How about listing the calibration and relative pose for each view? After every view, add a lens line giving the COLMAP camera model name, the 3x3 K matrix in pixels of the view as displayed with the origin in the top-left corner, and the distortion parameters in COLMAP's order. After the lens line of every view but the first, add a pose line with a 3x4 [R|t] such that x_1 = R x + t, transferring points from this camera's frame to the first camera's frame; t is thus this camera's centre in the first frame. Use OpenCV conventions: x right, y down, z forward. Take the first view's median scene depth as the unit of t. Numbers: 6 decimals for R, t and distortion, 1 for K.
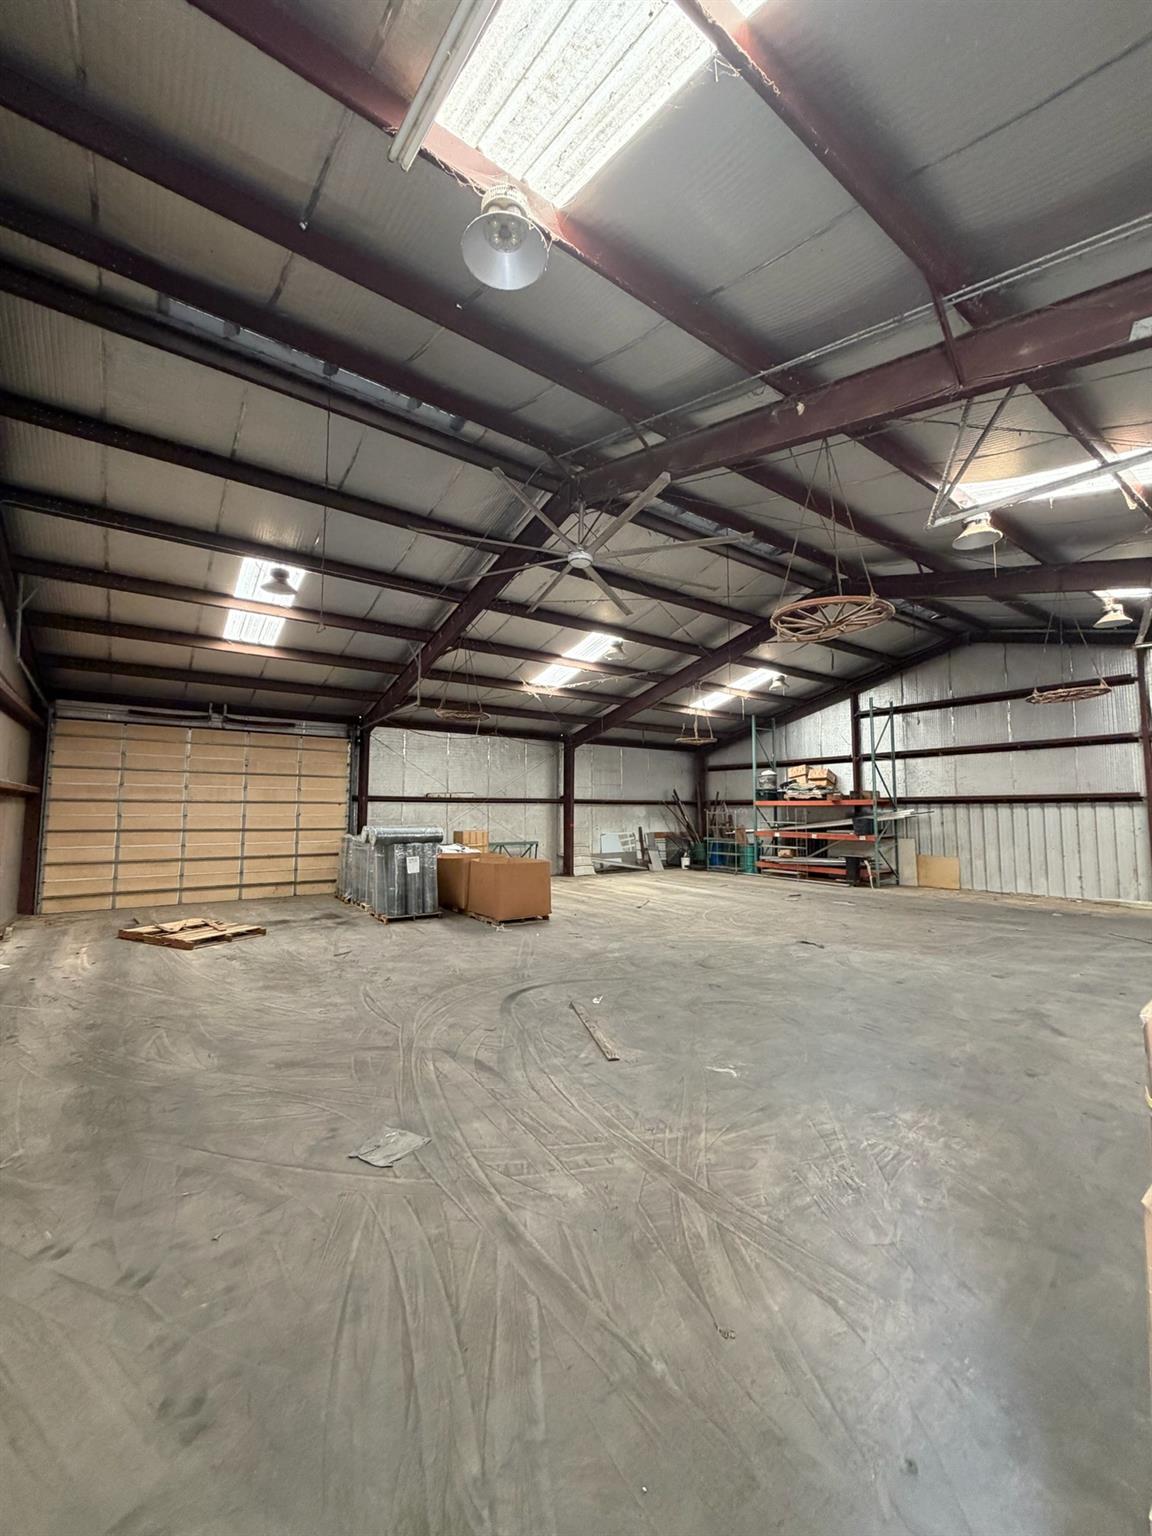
lens RADIAL K [[615.3, 0, 575.8], [0, 615.3, 764.6], [0, 0, 1]] dist [-0.003062, 0.000028]
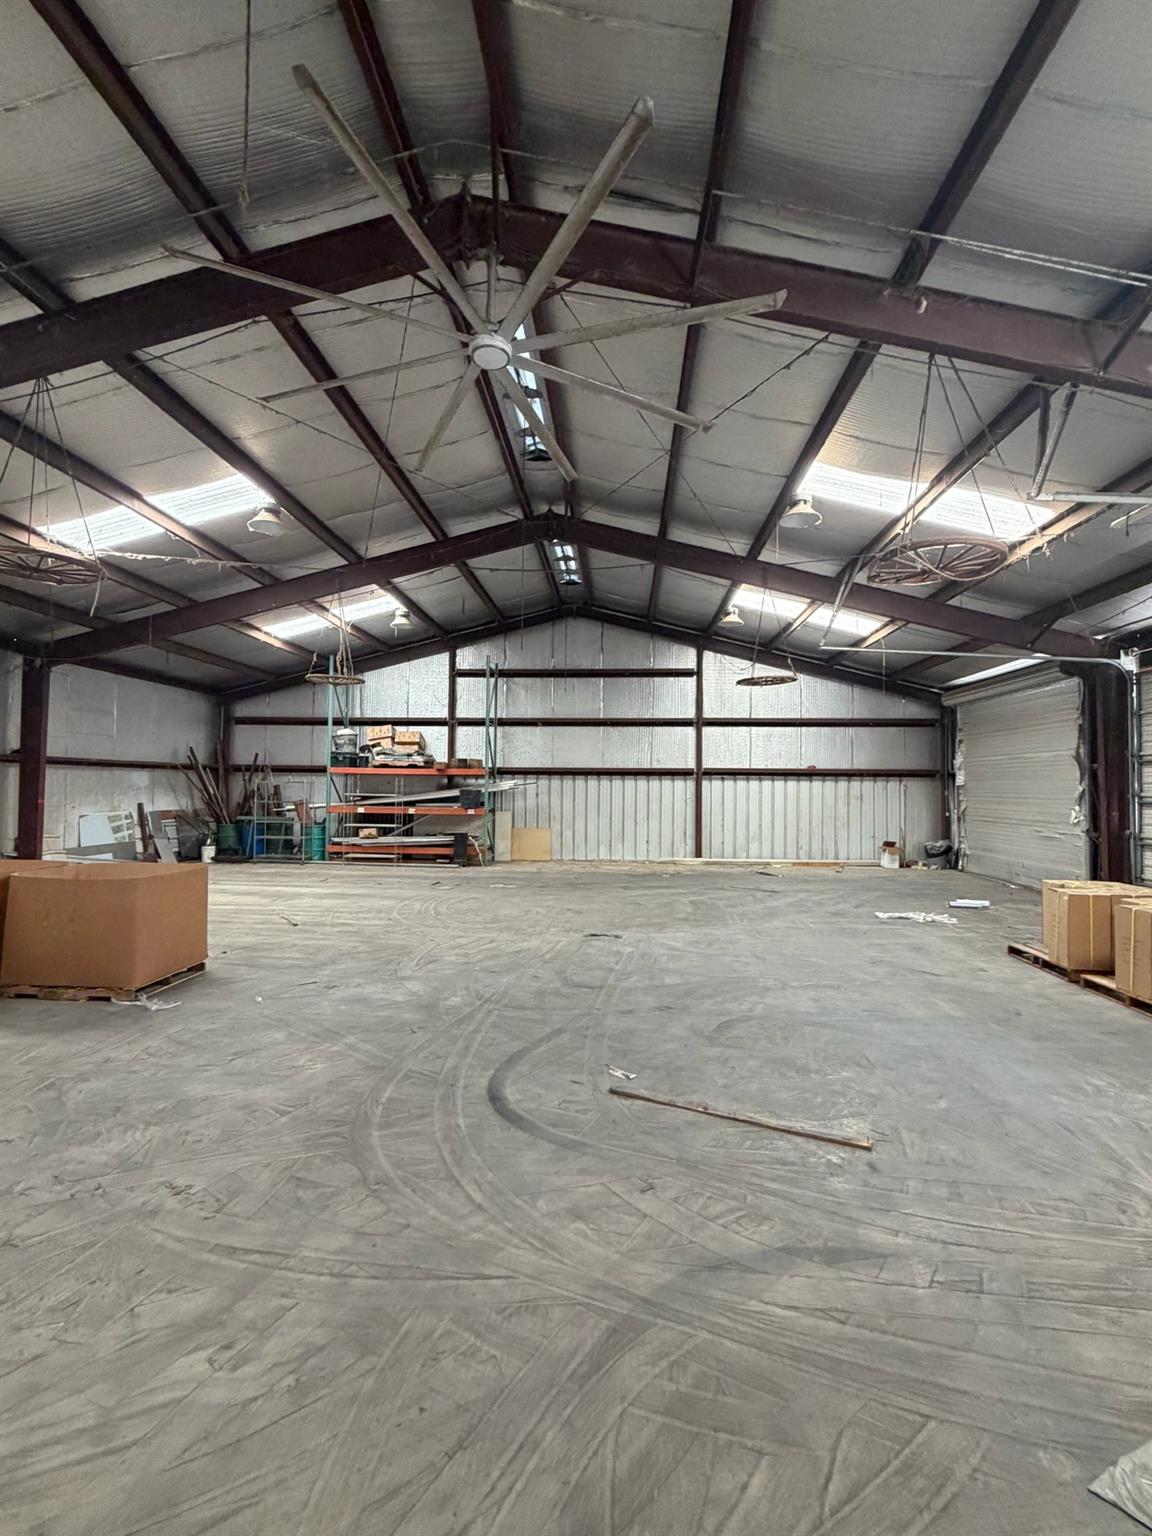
lens RADIAL K [[702.1, 0, 579.1], [0, 702.1, 776.5], [0, 0, 1]] dist [-0.003375, -0.000127]
pose [[0.634306, 0.015484, 0.772927, -0.228427], [-0.067347, 0.997105, 0.035294, 0.022815], [-0.770143, -0.074442, 0.633513, 0.245719]]
